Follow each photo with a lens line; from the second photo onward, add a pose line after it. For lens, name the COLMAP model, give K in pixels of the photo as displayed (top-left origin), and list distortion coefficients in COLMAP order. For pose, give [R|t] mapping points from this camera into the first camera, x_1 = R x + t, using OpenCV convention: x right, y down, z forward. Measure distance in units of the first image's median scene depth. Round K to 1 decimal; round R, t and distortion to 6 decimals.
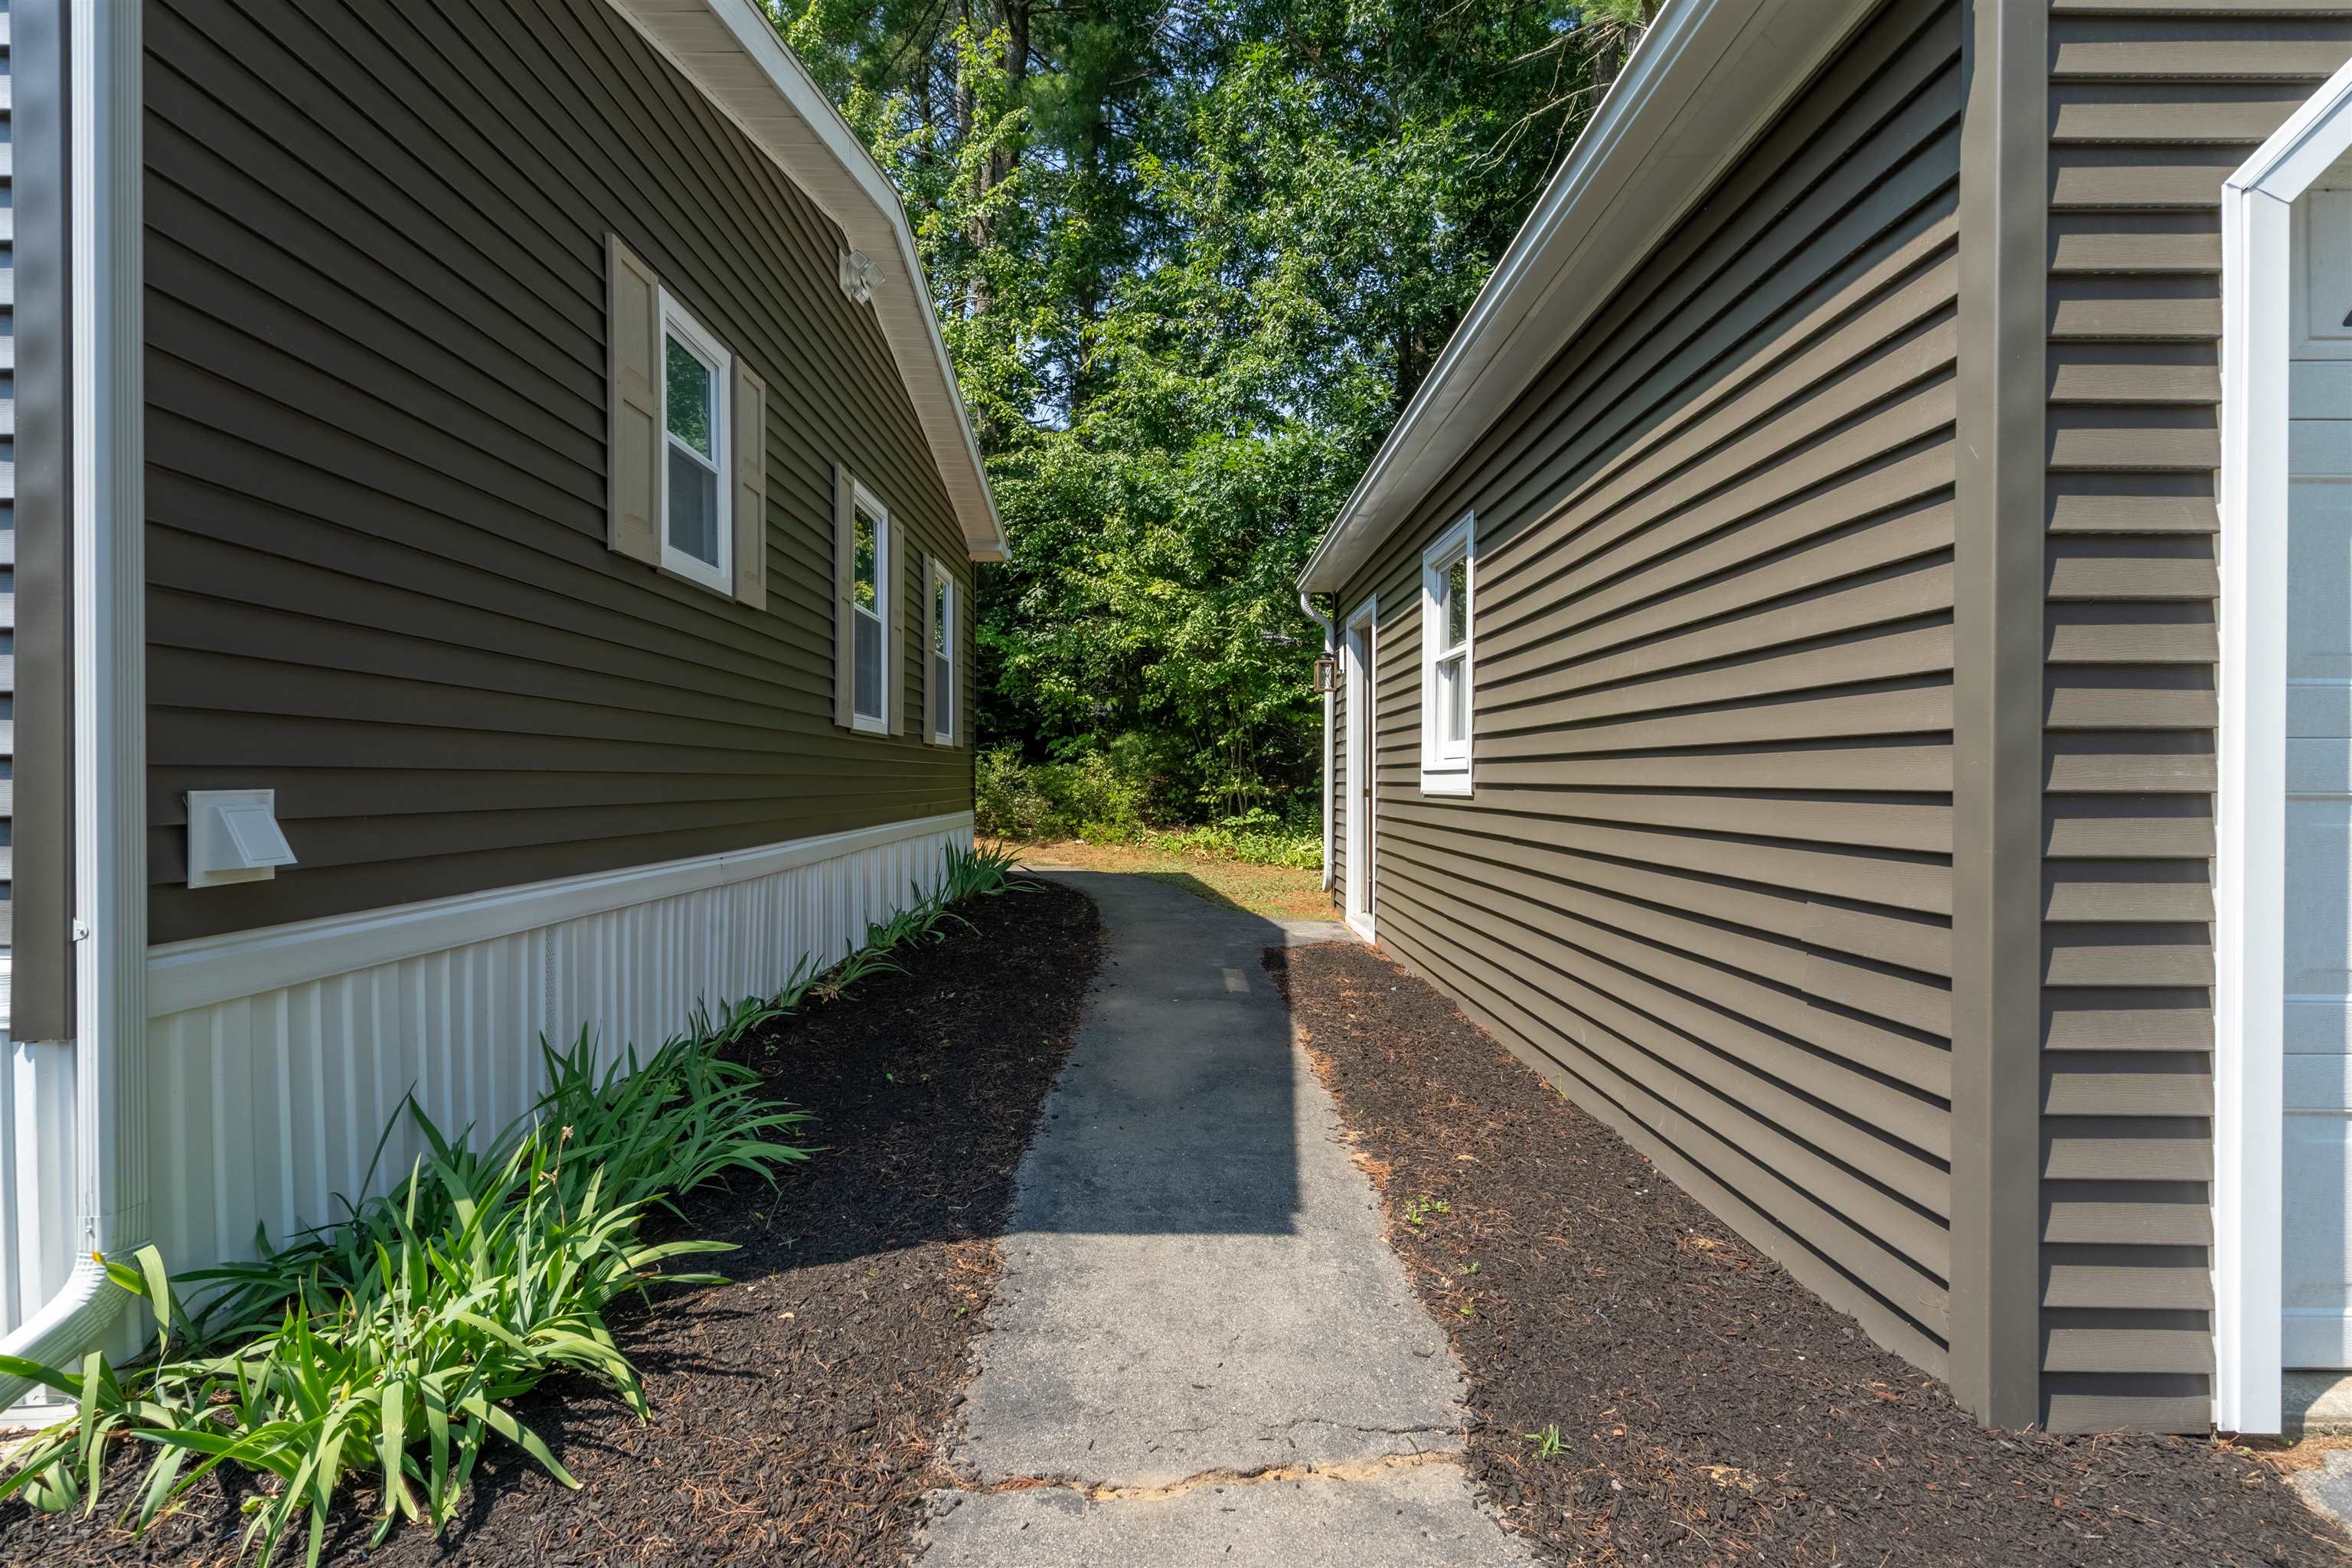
lens RADIAL K [[1074.1, 0, 1172.9], [0, 1074.1, 783.0], [0, 0, 1]] dist [-0.012864, -0.000027]
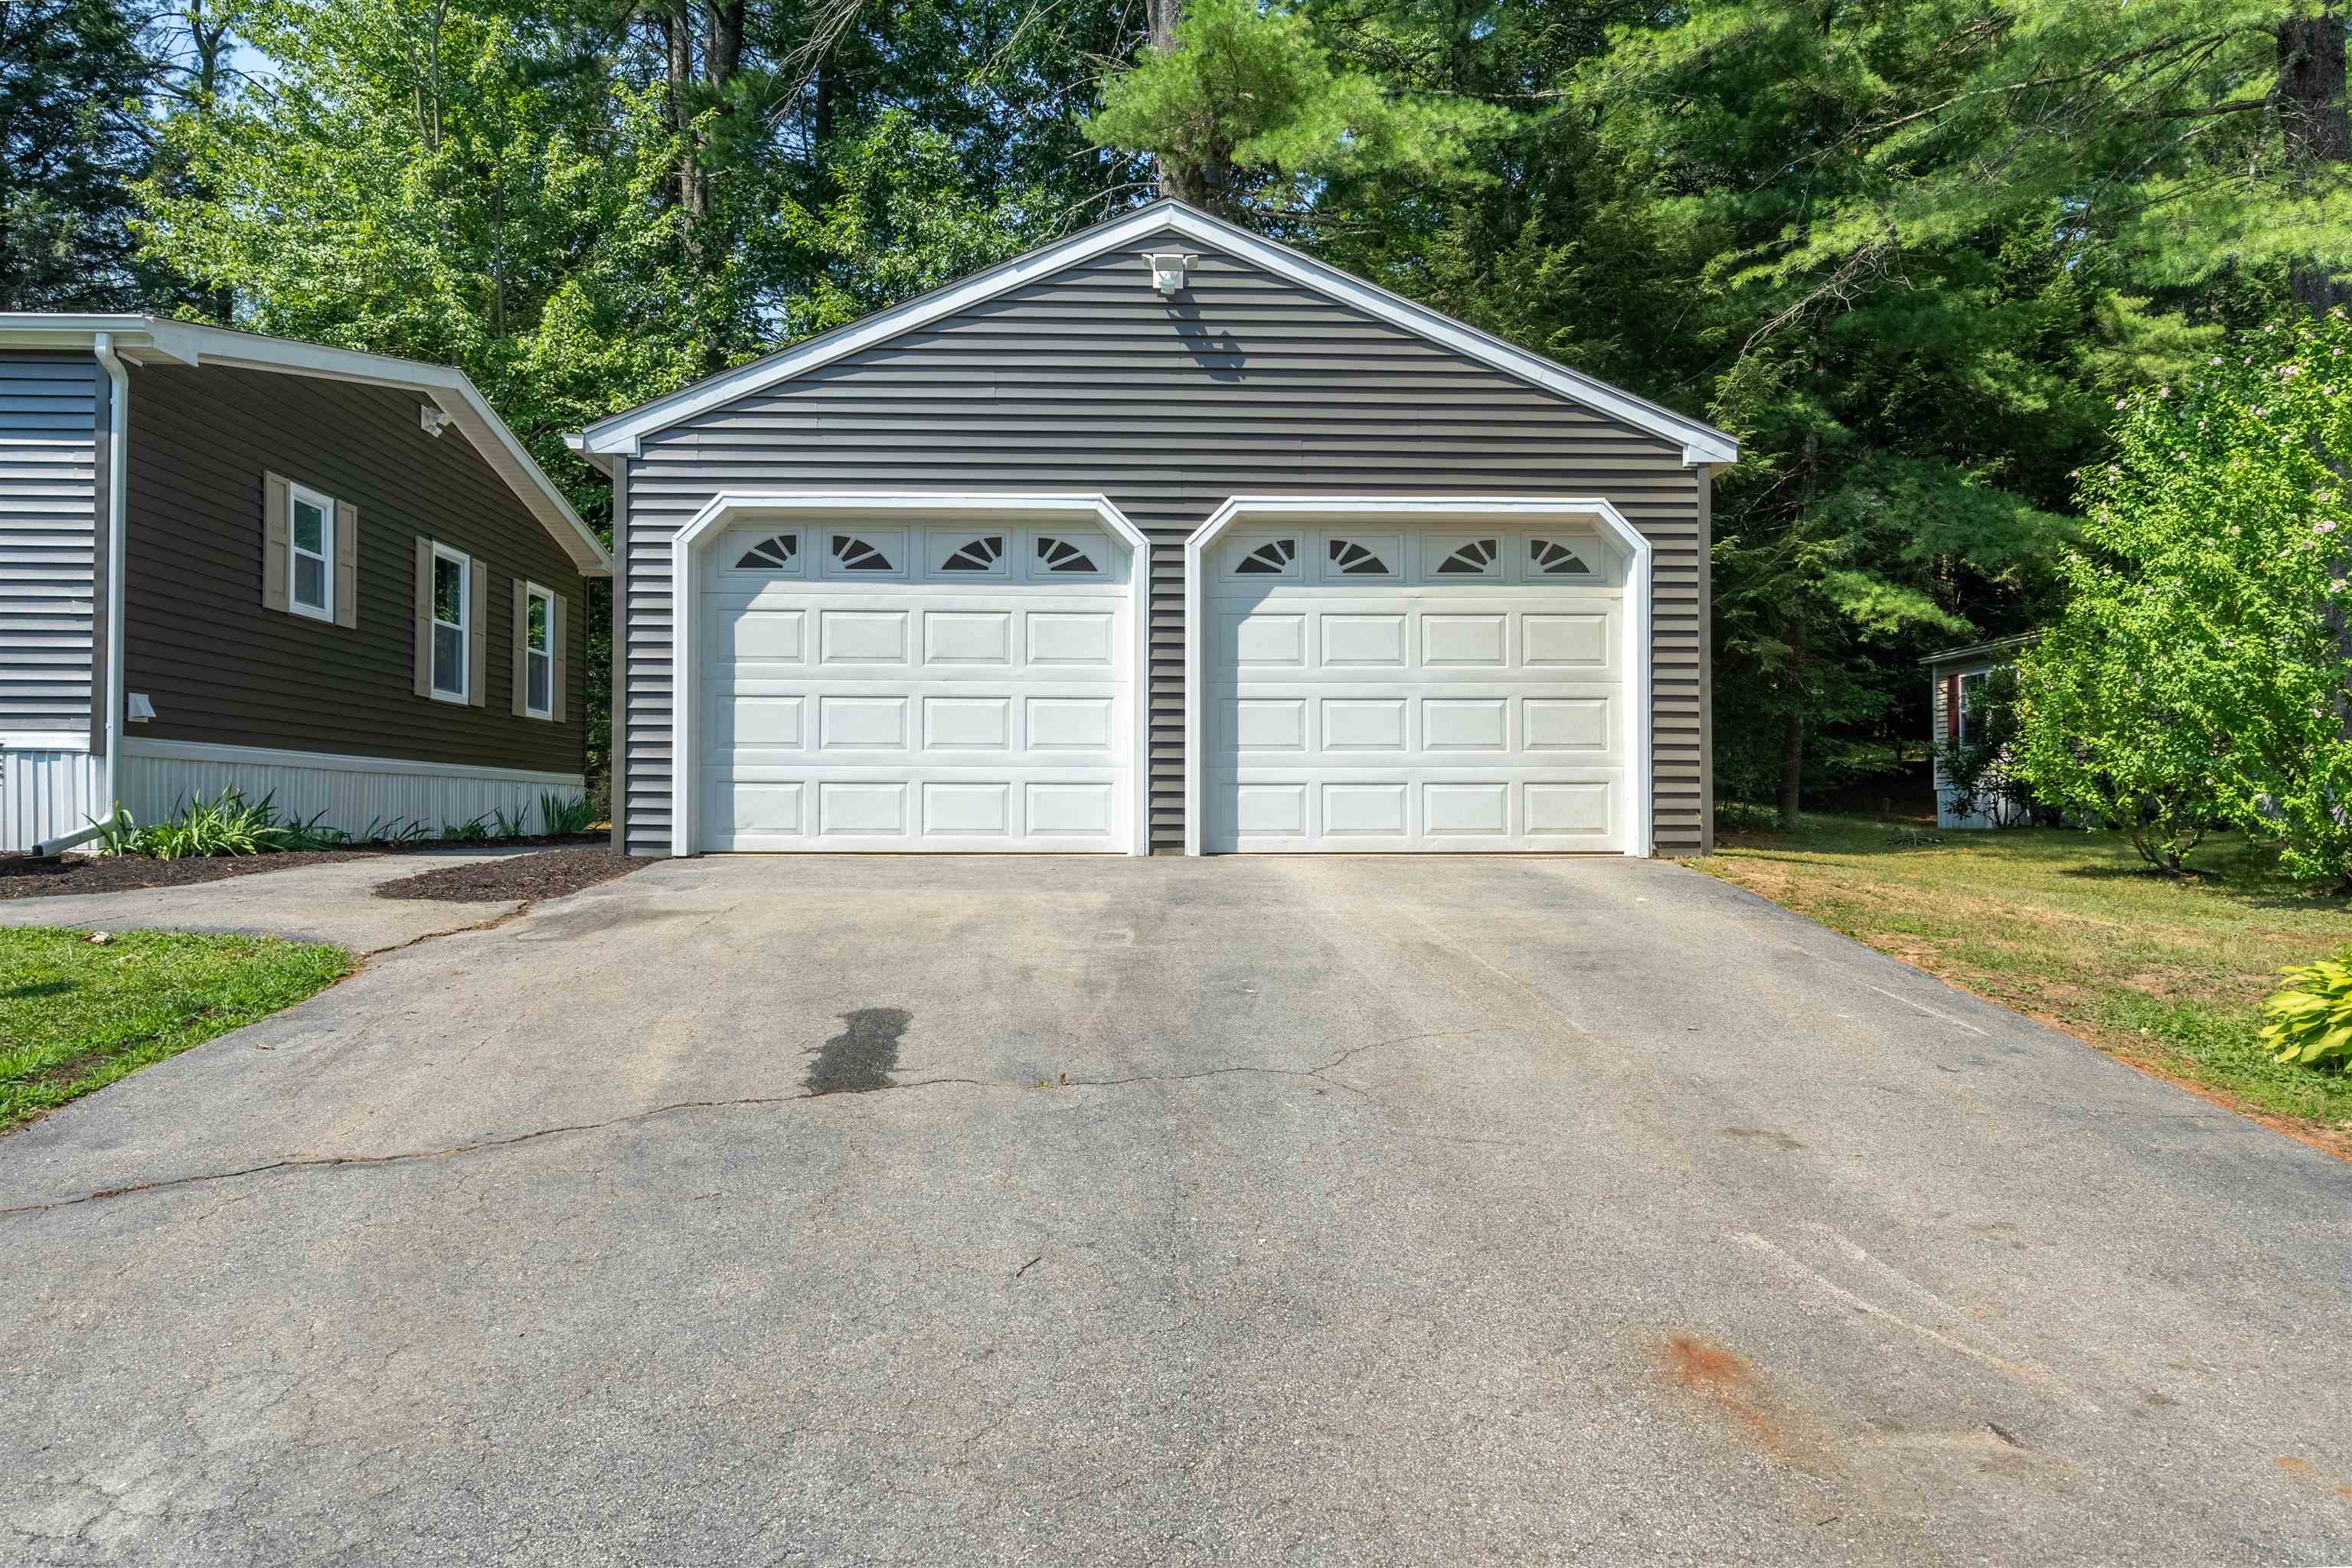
lens RADIAL K [[1496.7, 0, 1174.3], [0, 1496.7, 789.6], [0, 0, 1]] dist [-0.006857, -0.001031]
pose [[0.999318, 0.002475, 0.036837, 1.191176], [-0.001603, 0.999719, -0.023671, 0.222522], [-0.036885, 0.023596, 0.999041, -2.057277]]
